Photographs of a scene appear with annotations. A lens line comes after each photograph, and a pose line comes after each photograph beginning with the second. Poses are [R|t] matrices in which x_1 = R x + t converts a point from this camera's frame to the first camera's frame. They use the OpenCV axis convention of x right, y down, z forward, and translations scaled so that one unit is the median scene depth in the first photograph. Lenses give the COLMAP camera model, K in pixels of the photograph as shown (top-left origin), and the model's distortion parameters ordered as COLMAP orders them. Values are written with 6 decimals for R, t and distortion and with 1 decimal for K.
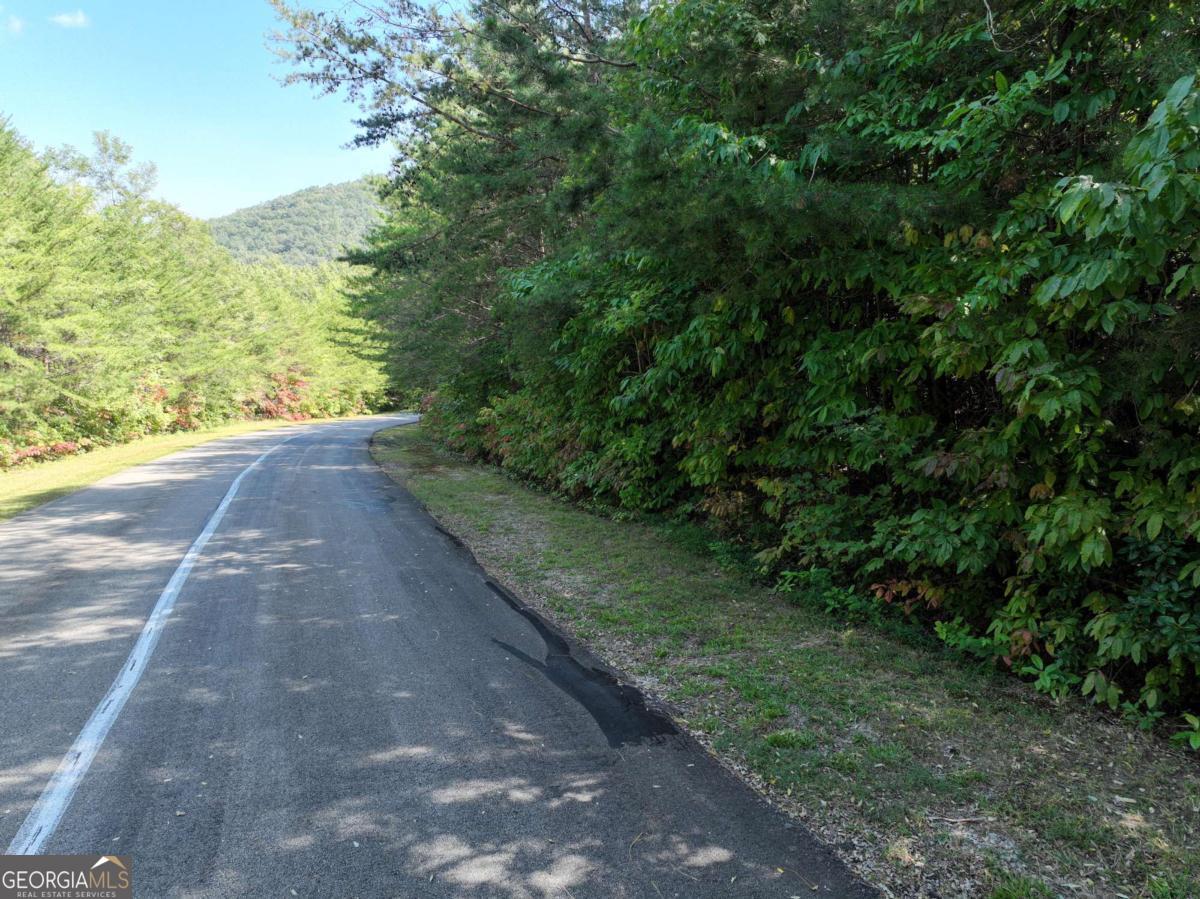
lens RADIAL K [[844.0, 0, 600.0], [0, 844.0, 449.5], [0, 0, 1]] dist [0.015314, 0.003668]
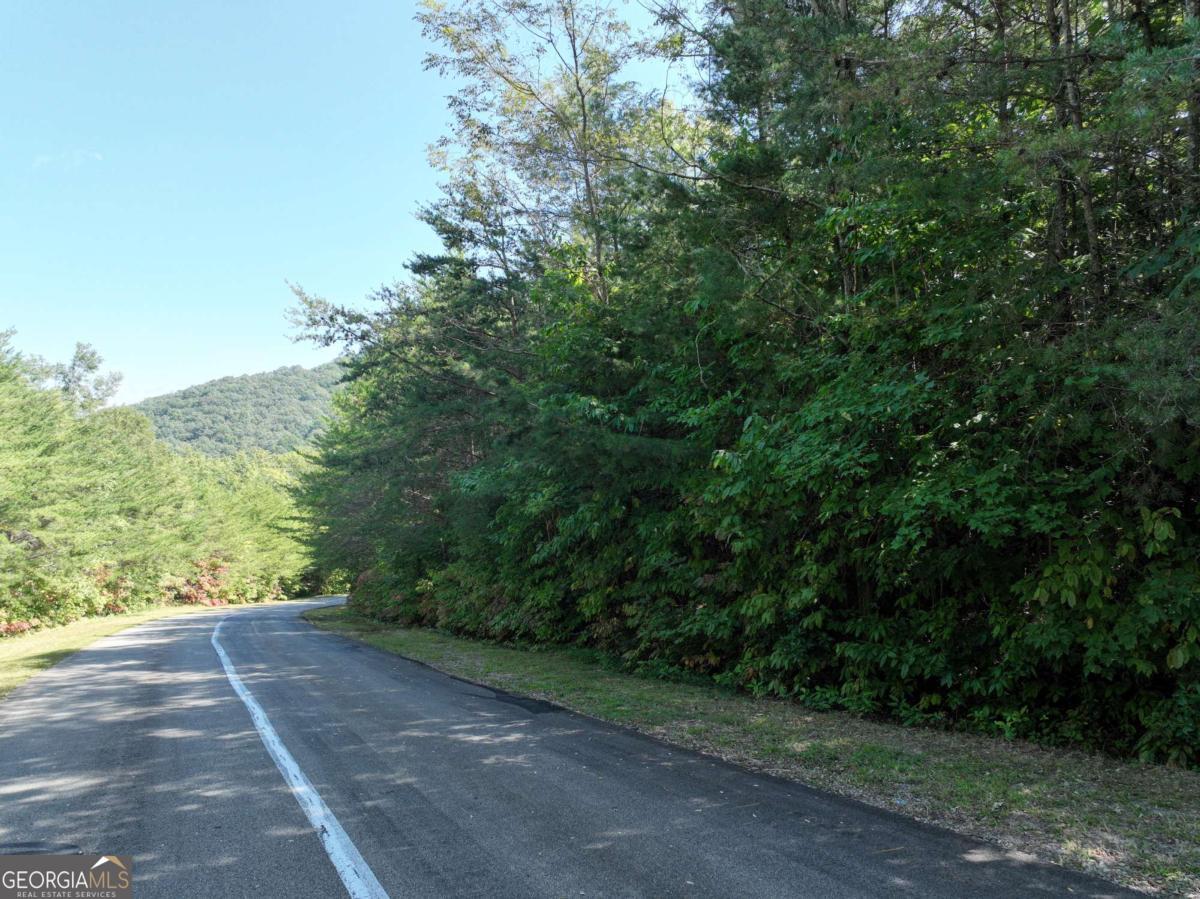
lens RADIAL K [[853.1, 0, 595.3], [0, 853.1, 444.9], [0, 0, 1]] dist [0.005667, 0.010879]
pose [[0.995315, 0.003245, 0.096634, -0.011874], [0.018308, 0.975031, -0.221313, 0.052057], [-0.094939, 0.222045, 0.970403, -0.340191]]
